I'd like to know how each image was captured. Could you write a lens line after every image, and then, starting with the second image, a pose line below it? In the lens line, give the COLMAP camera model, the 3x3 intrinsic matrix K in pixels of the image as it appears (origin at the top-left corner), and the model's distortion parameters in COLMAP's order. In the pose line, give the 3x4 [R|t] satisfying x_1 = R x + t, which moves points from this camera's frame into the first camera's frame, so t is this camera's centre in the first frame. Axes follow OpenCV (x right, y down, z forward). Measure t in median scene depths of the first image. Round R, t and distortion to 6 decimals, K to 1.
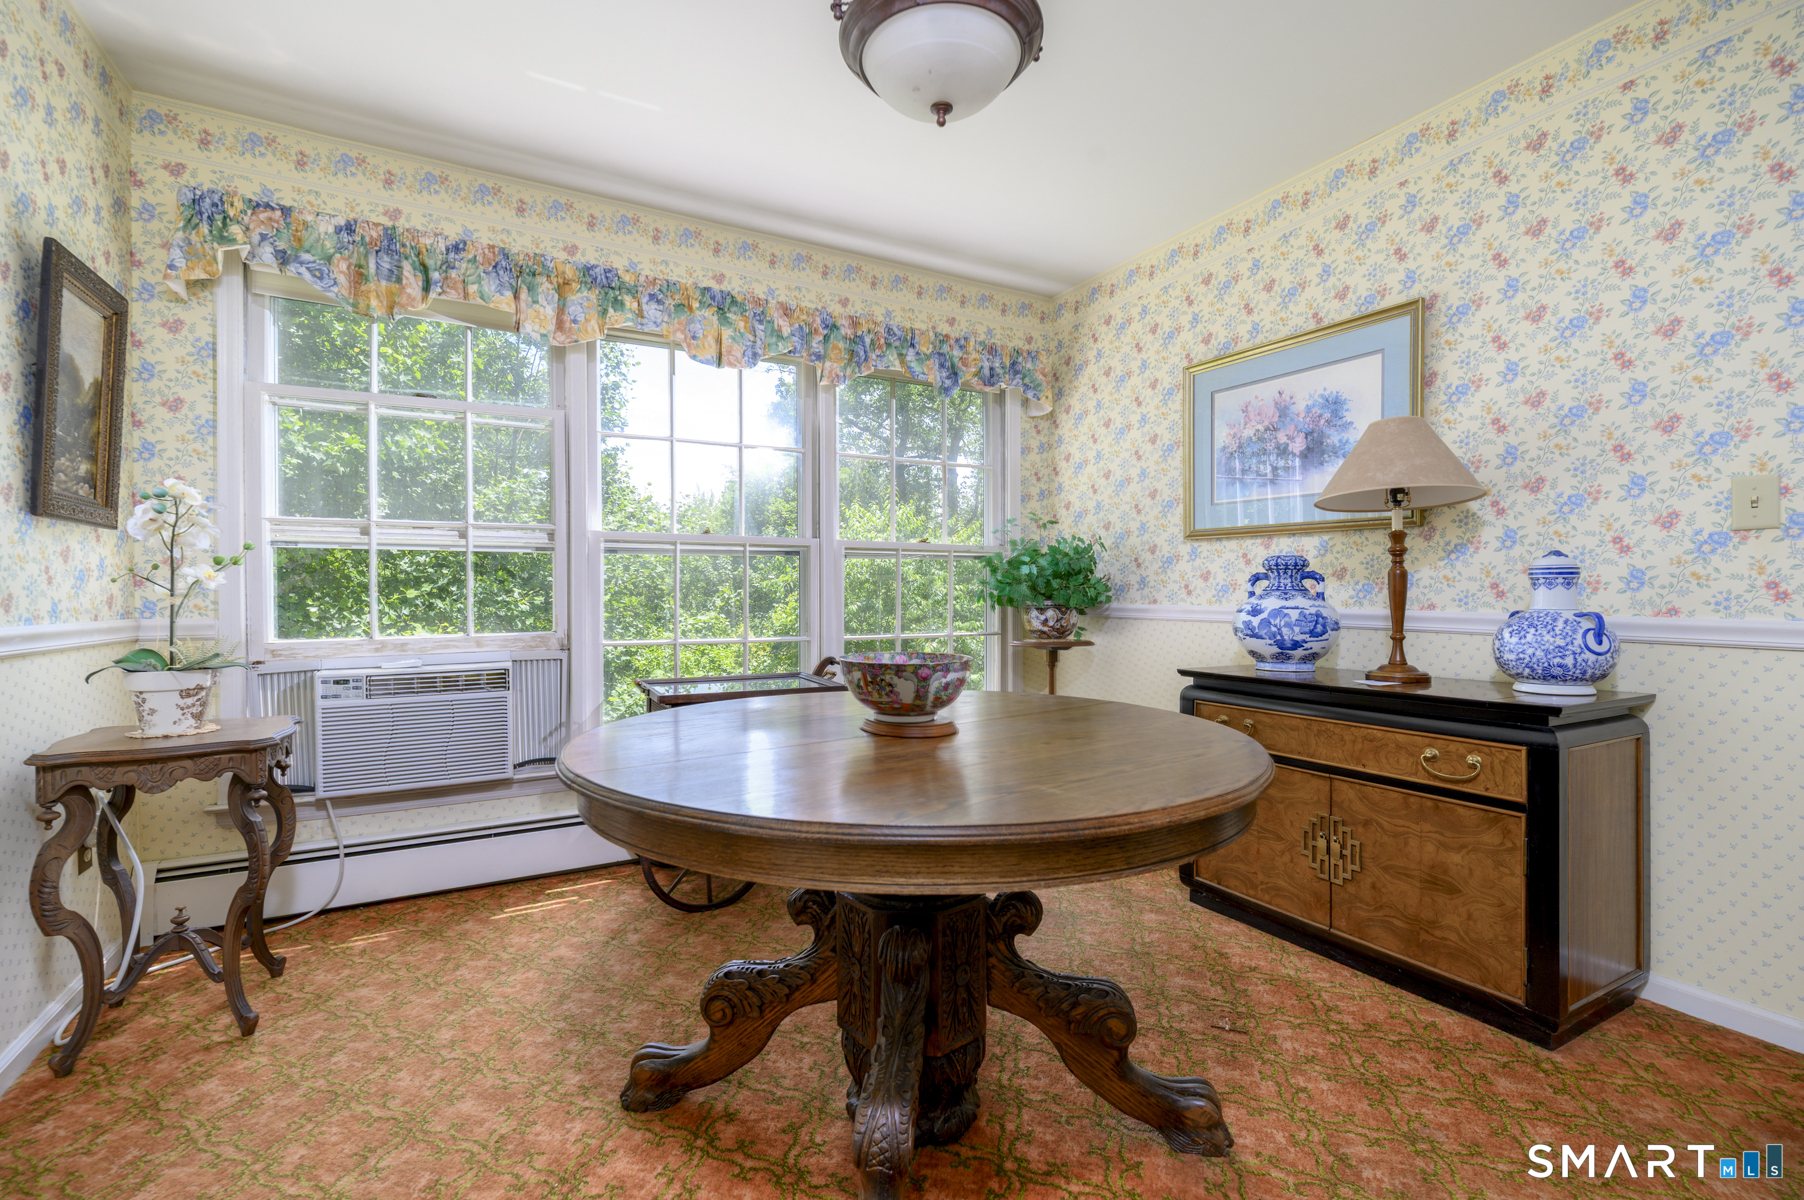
lens RADIAL K [[762.1, 0, 902.0], [0, 762.1, 600.0], [0, 0, 1]] dist [-0.002043, 0.000650]
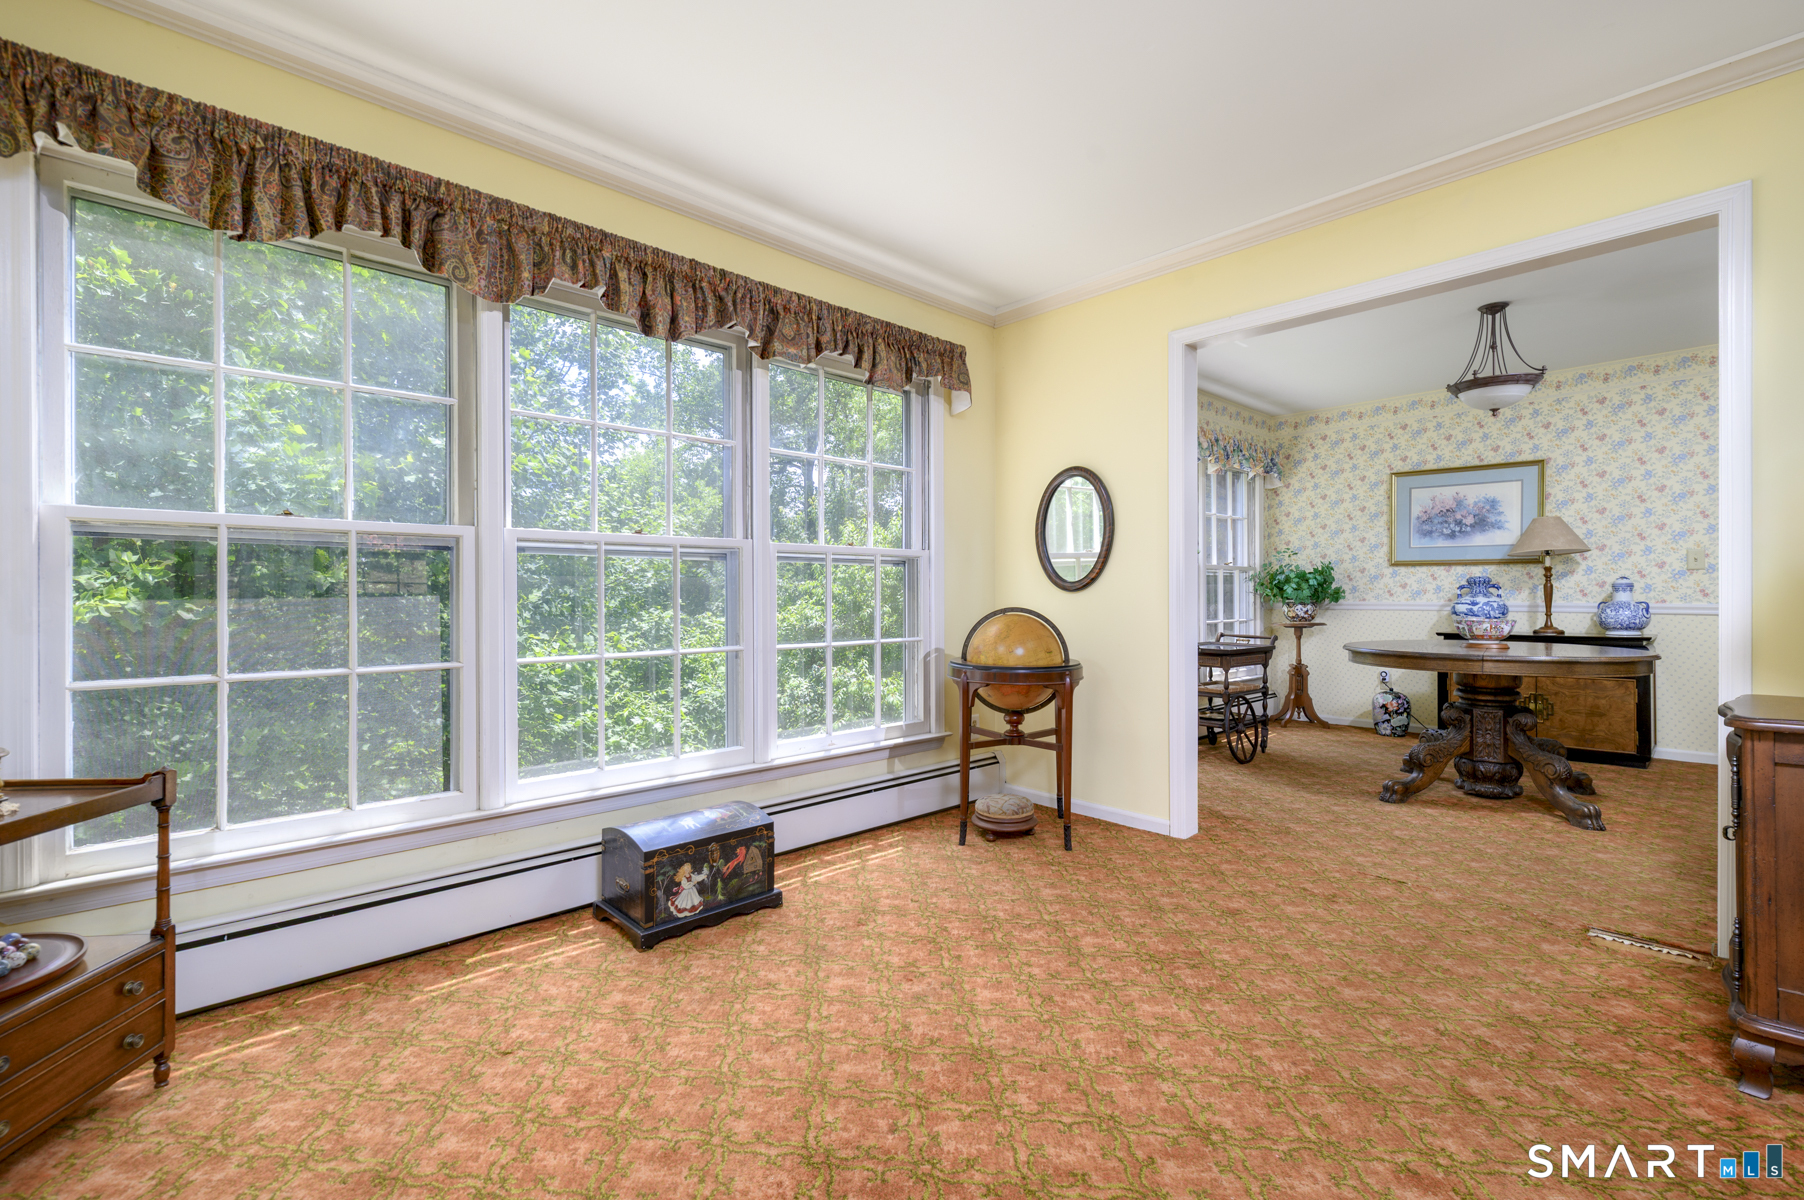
lens RADIAL K [[797.0, 0, 904.6], [0, 797.0, 588.9], [0, 0, 1]] dist [0.032247, -0.000689]
pose [[0.968482, -0.001355, 0.249082, -1.466455], [0.006436, 0.999787, -0.019586, 0.007628], [-0.249002, 0.020572, 0.968284, -0.693847]]
